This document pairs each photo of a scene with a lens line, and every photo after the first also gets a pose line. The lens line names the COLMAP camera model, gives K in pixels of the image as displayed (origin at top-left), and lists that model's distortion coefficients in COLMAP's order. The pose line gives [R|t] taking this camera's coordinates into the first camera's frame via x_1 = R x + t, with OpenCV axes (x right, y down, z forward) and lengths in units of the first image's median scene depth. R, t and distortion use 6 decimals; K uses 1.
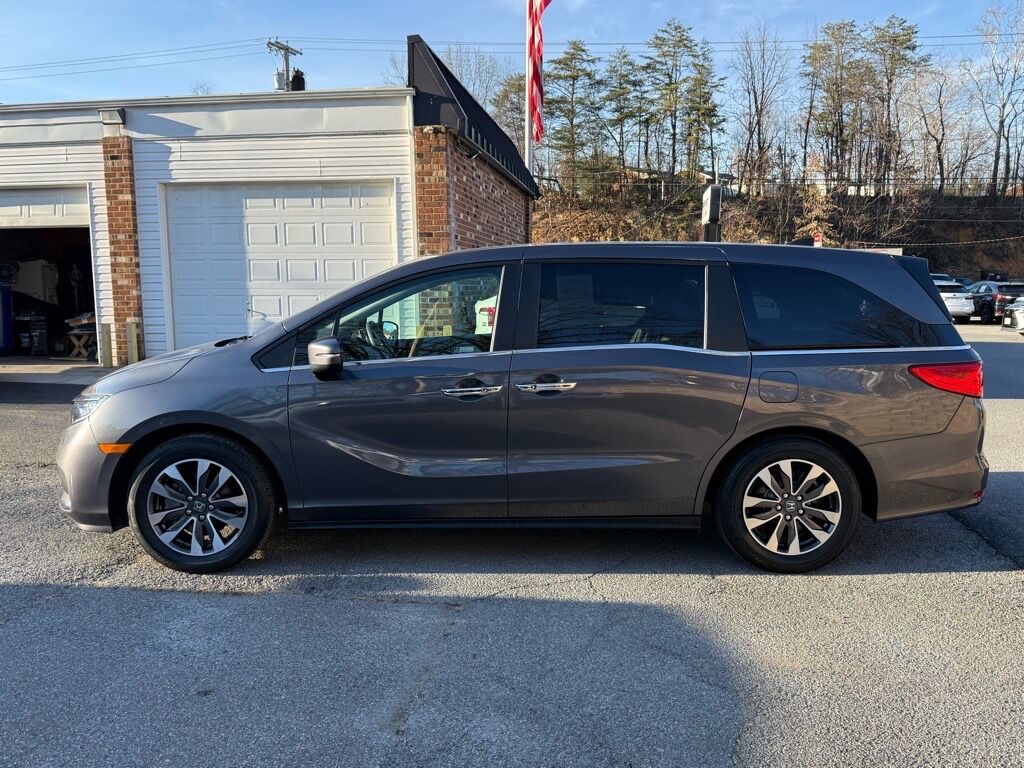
lens RADIAL K [[845.0, 0, 505.1], [0, 845.0, 386.7], [0, 0, 1]] dist [0.055859, -0.094005]
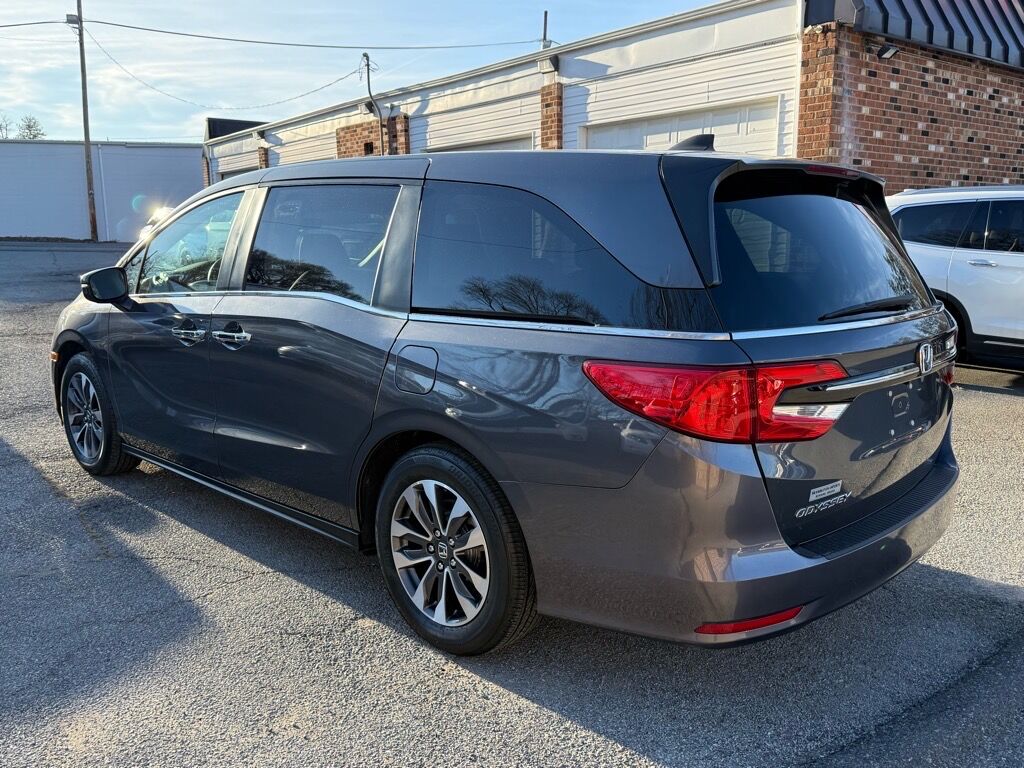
lens RADIAL K [[845.0, 0, 515.9], [0, 845.0, 385.7], [0, 0, 1]] dist [0.055859, -0.094005]
pose [[0.718580, 0.125574, -0.684013, 0.301328], [-0.082236, 0.992005, 0.095724, -0.020197], [0.690565, -0.012535, 0.723162, 0.210230]]
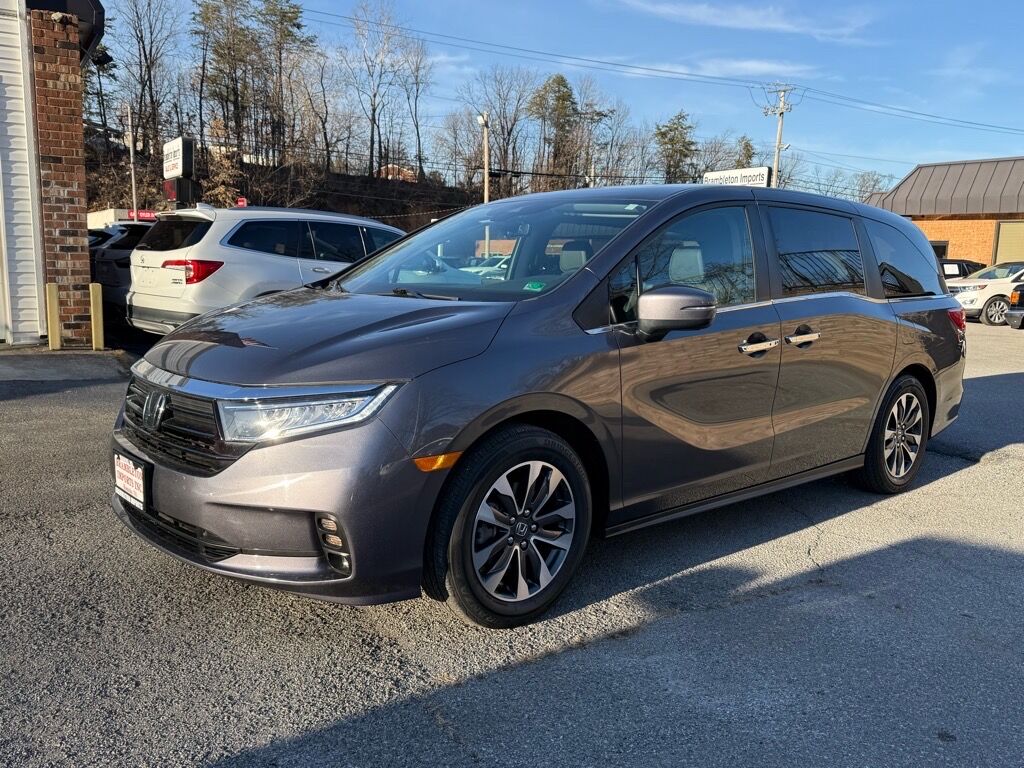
lens RADIAL K [[845.0, 0, 506.3], [0, 845.0, 388.4], [0, 0, 1]] dist [0.055859, -0.094005]
pose [[0.754678, -0.074207, 0.651886, -0.297244], [0.047642, 0.997158, 0.058356, -0.005354], [-0.654364, -0.012982, 0.756068, 0.179418]]
